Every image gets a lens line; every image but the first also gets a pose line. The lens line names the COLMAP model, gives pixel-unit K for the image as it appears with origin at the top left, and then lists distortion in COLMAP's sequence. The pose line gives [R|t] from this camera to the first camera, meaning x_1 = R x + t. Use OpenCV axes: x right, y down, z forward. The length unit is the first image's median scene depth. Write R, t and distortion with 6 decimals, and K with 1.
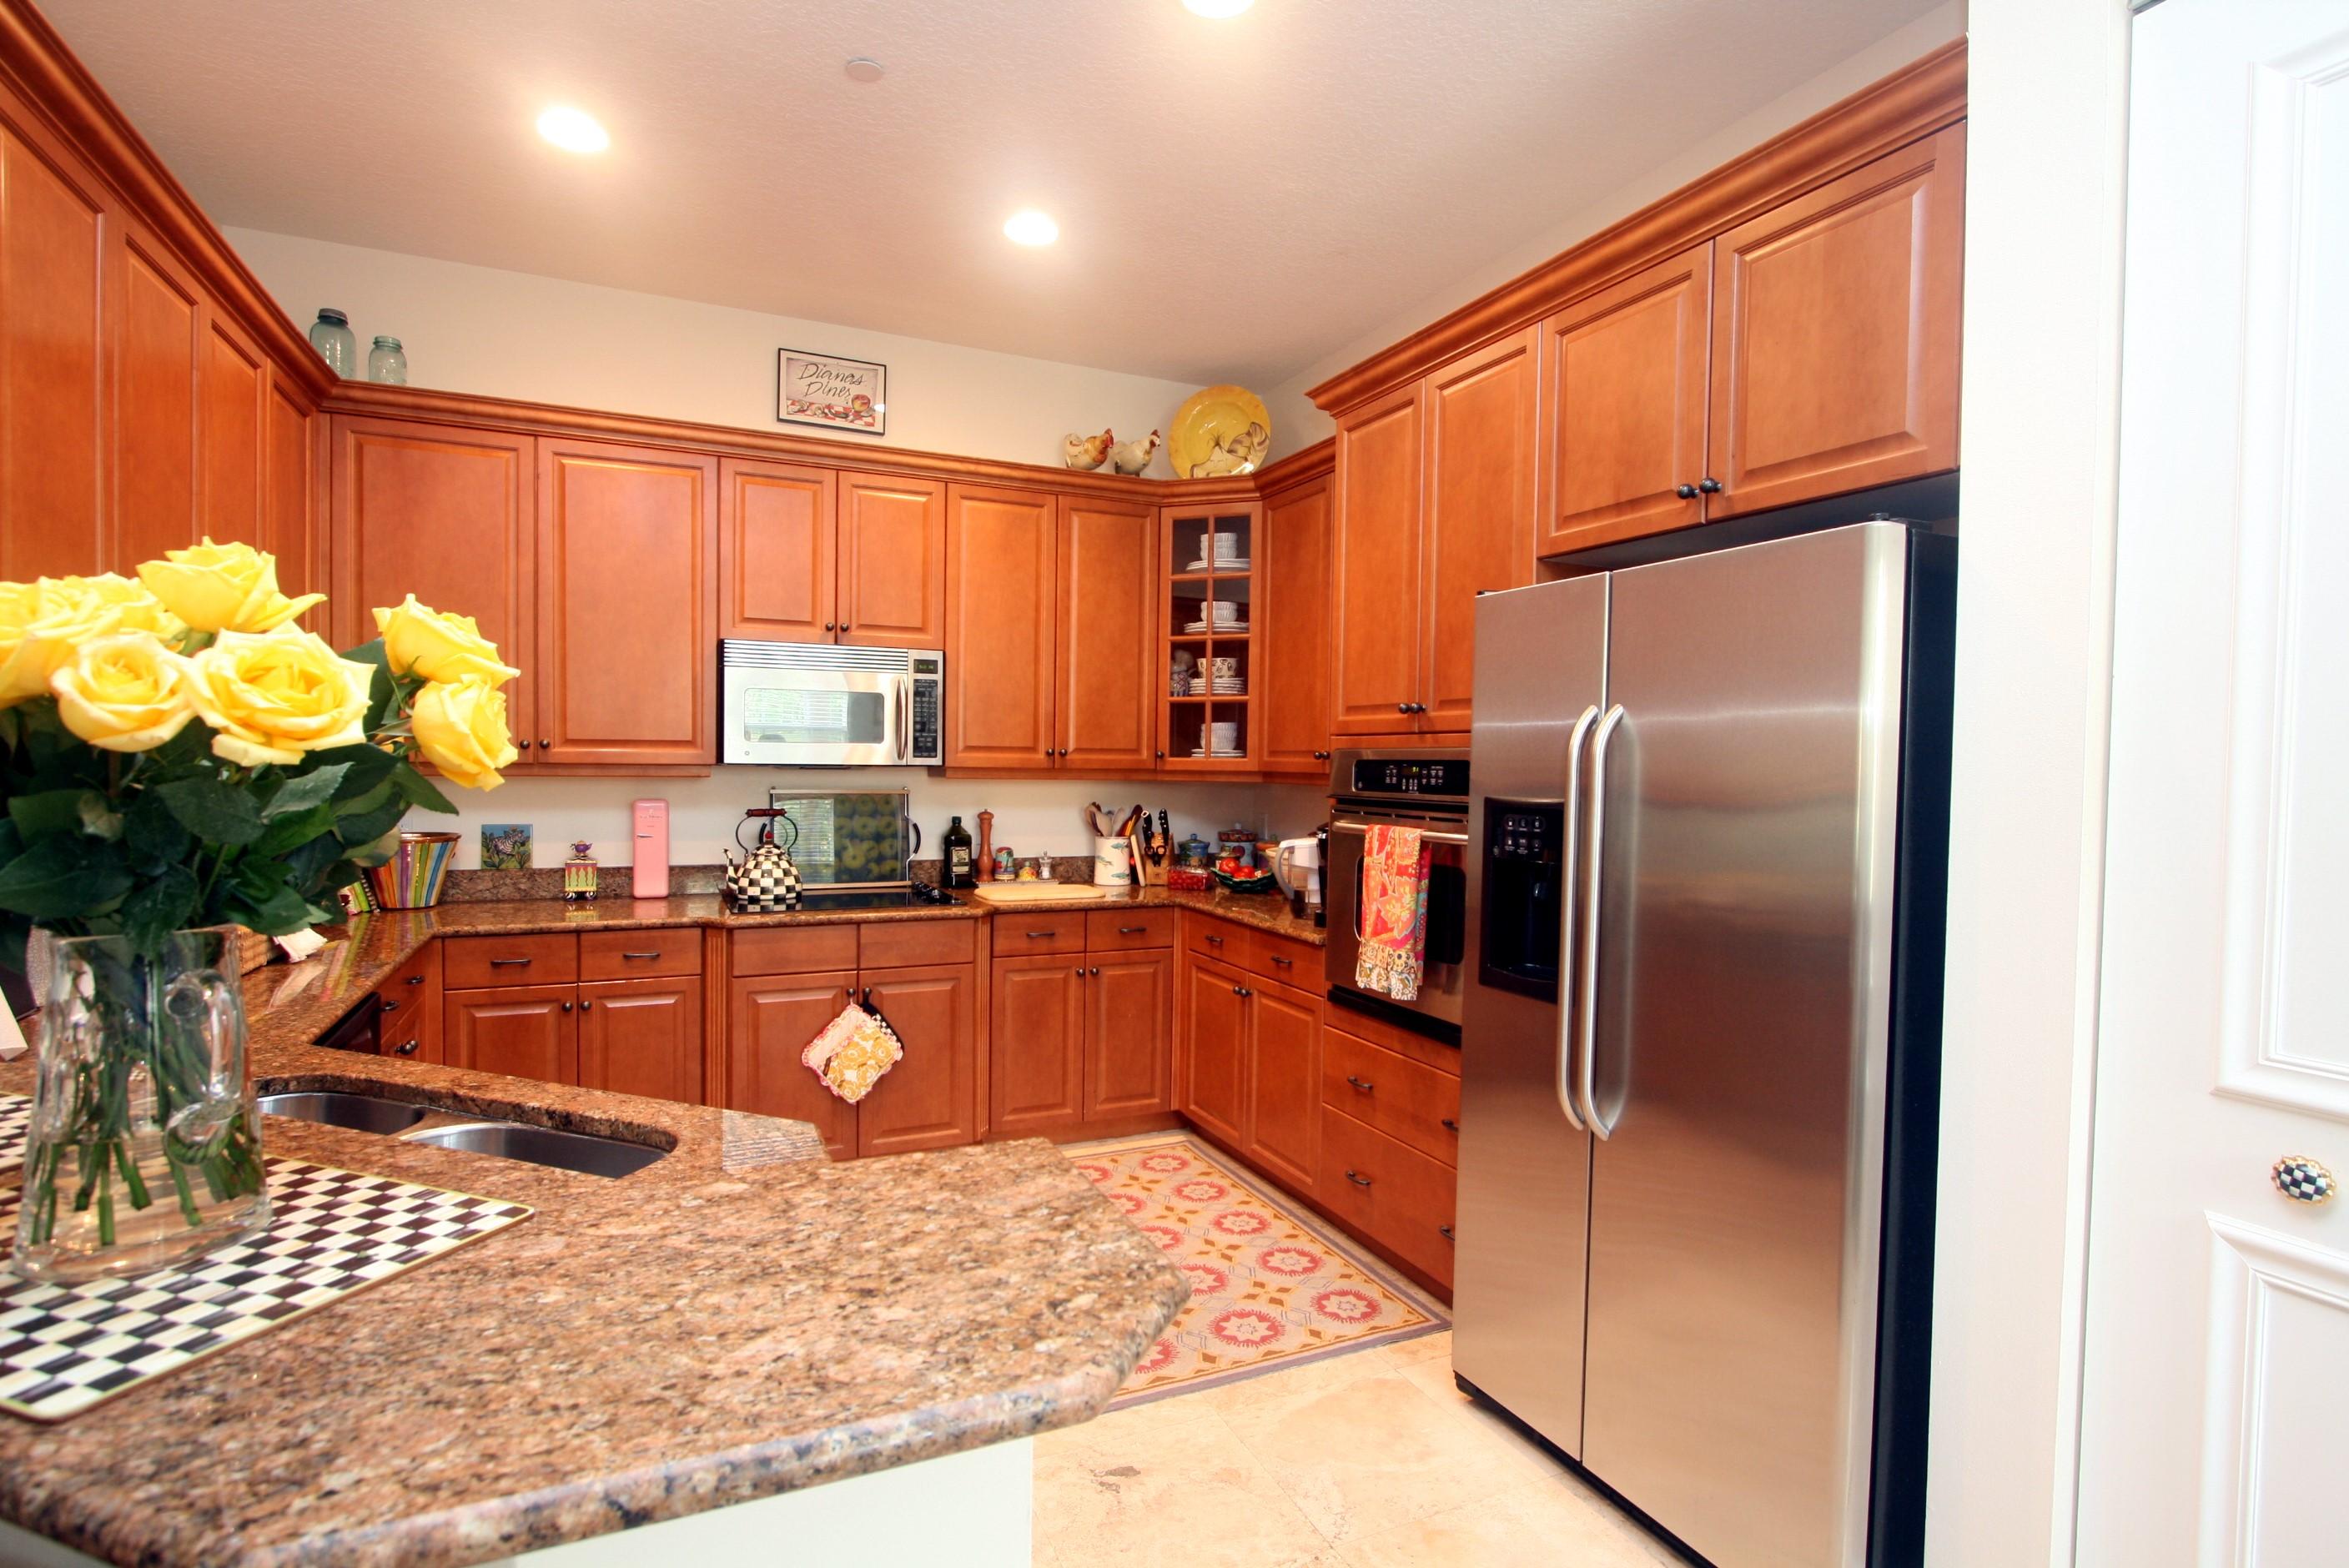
lens RADIAL K [[1184.4, 0, 1175.3], [0, 1184.4, 782.3], [0, 0, 1]] dist [-0.012110, 0.001580]
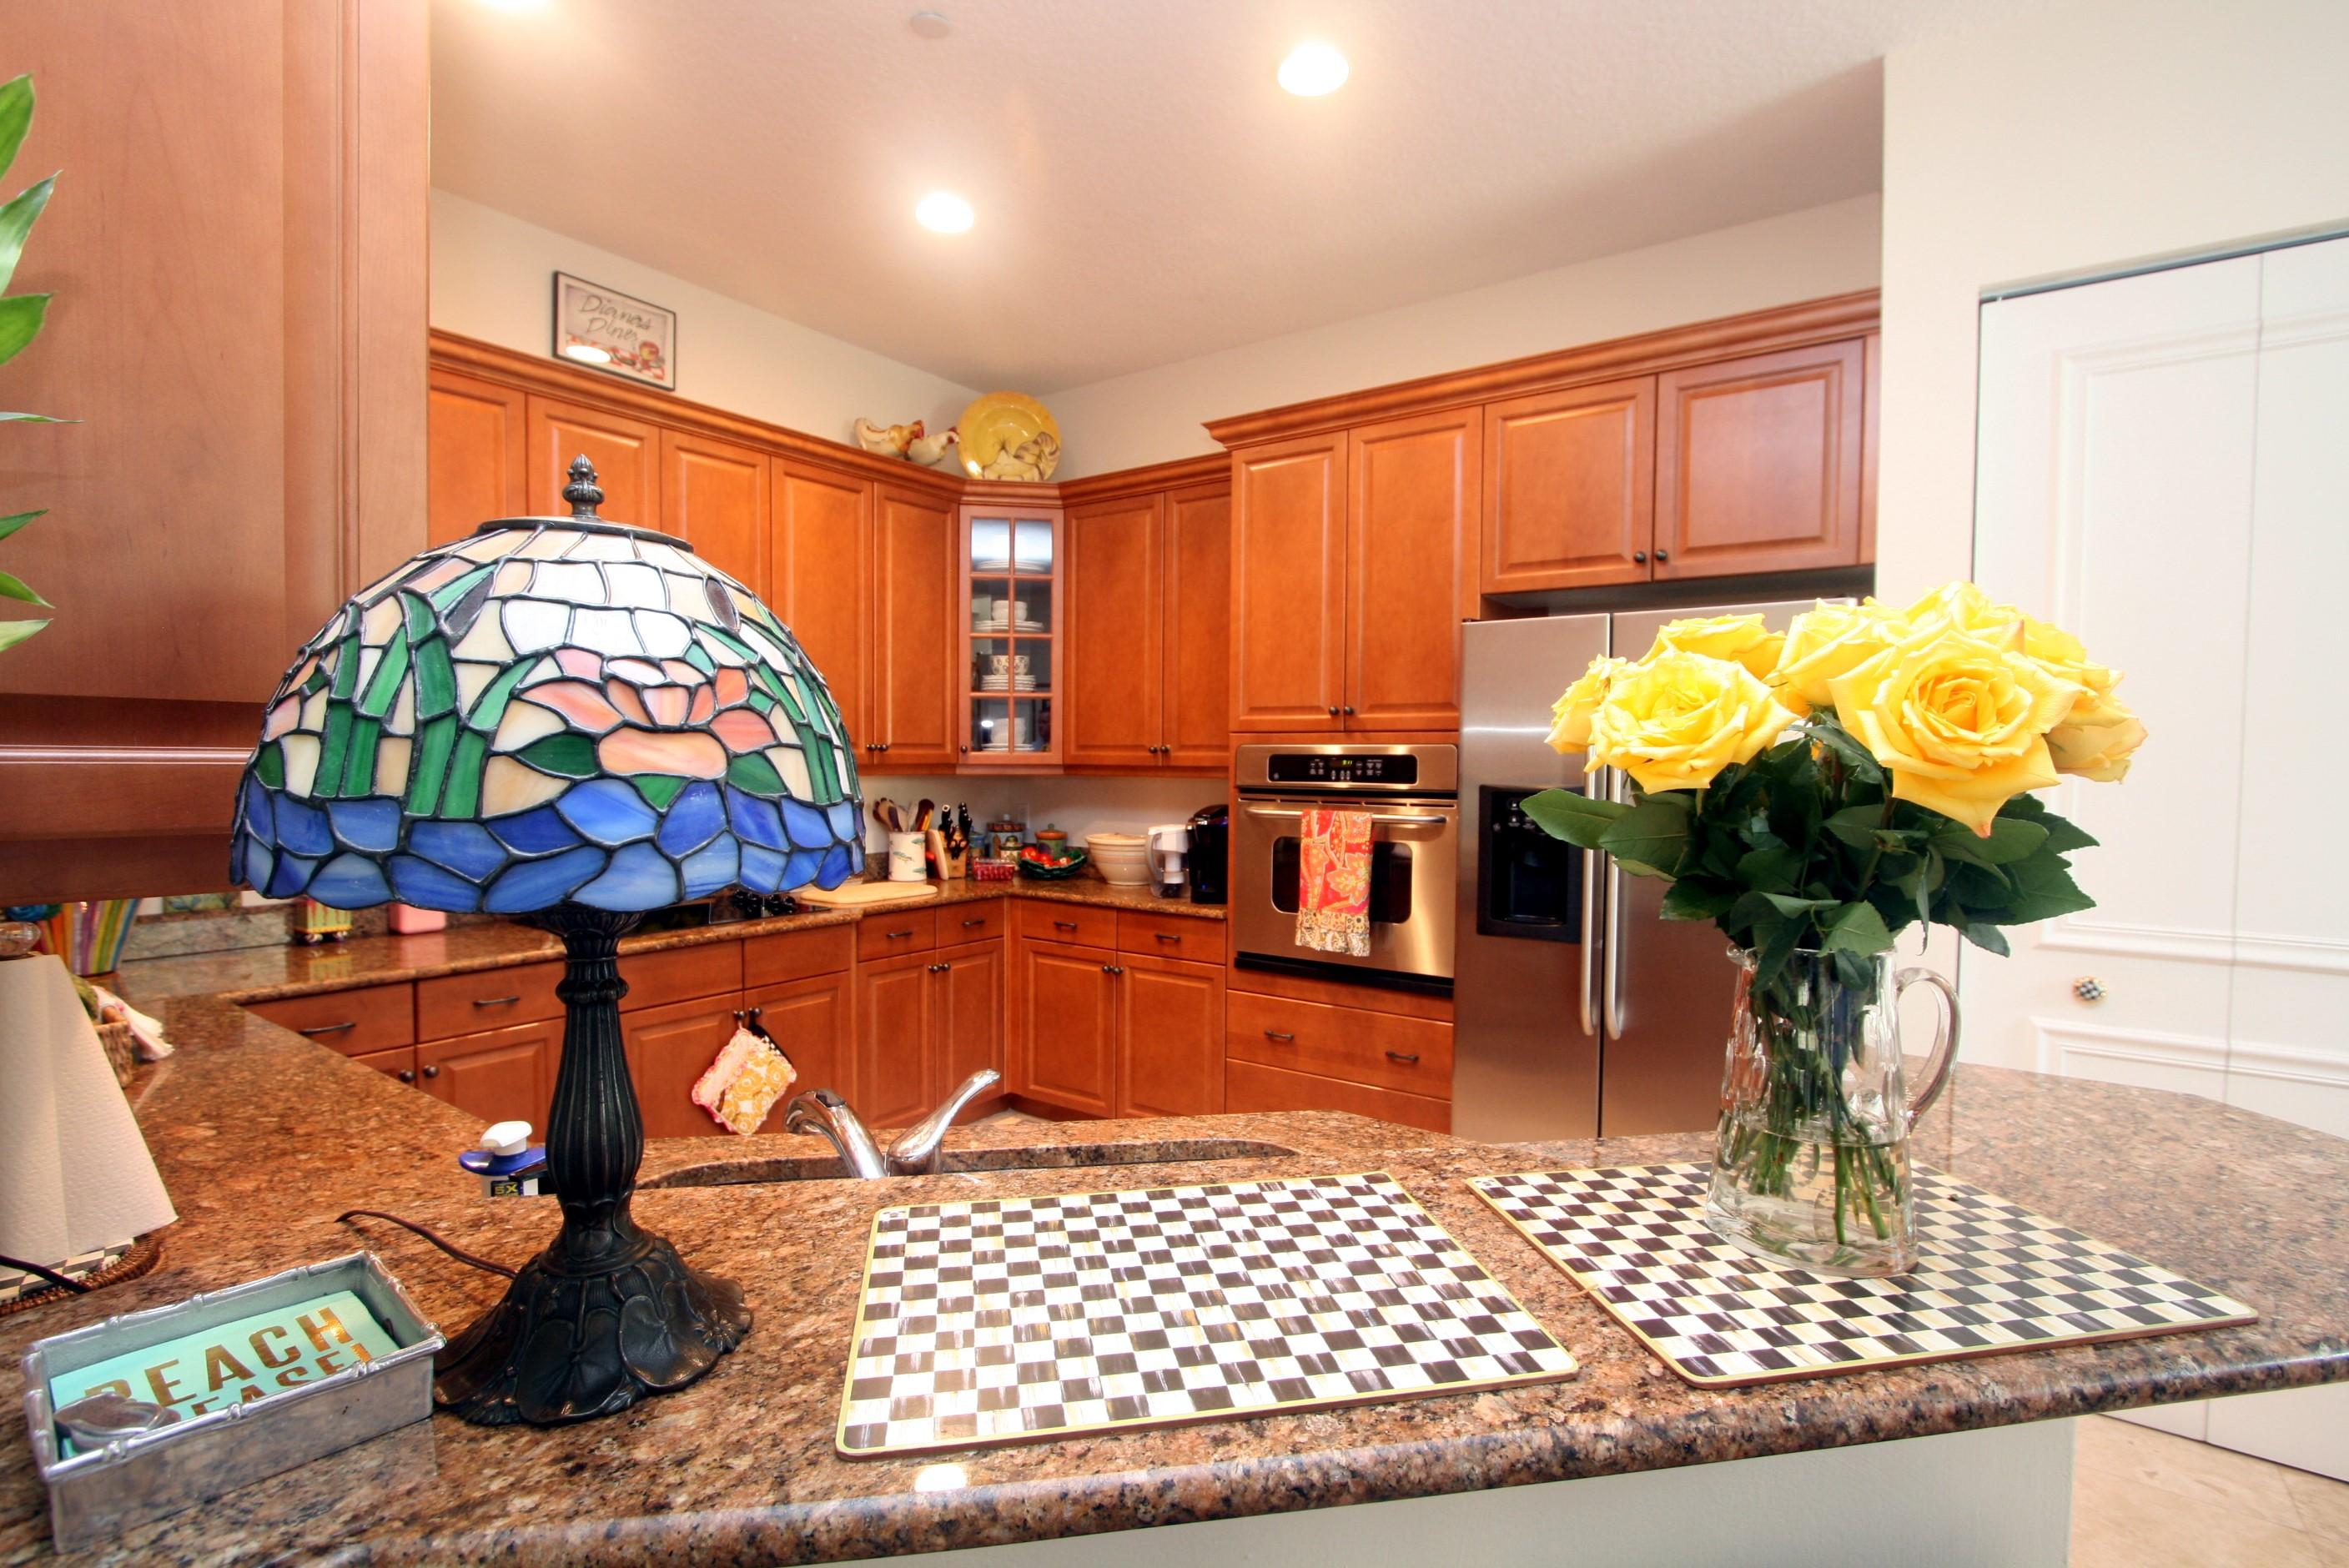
lens RADIAL K [[1125.0, 0, 1173.6], [0, 1125.0, 788.6], [0, 0, 1]] dist [-0.016267, 0.001480]
pose [[0.860684, -0.023870, 0.508579, -0.421254], [0.014750, 0.999650, 0.021956, -0.009851], [-0.508925, -0.011396, 0.860735, 0.096029]]
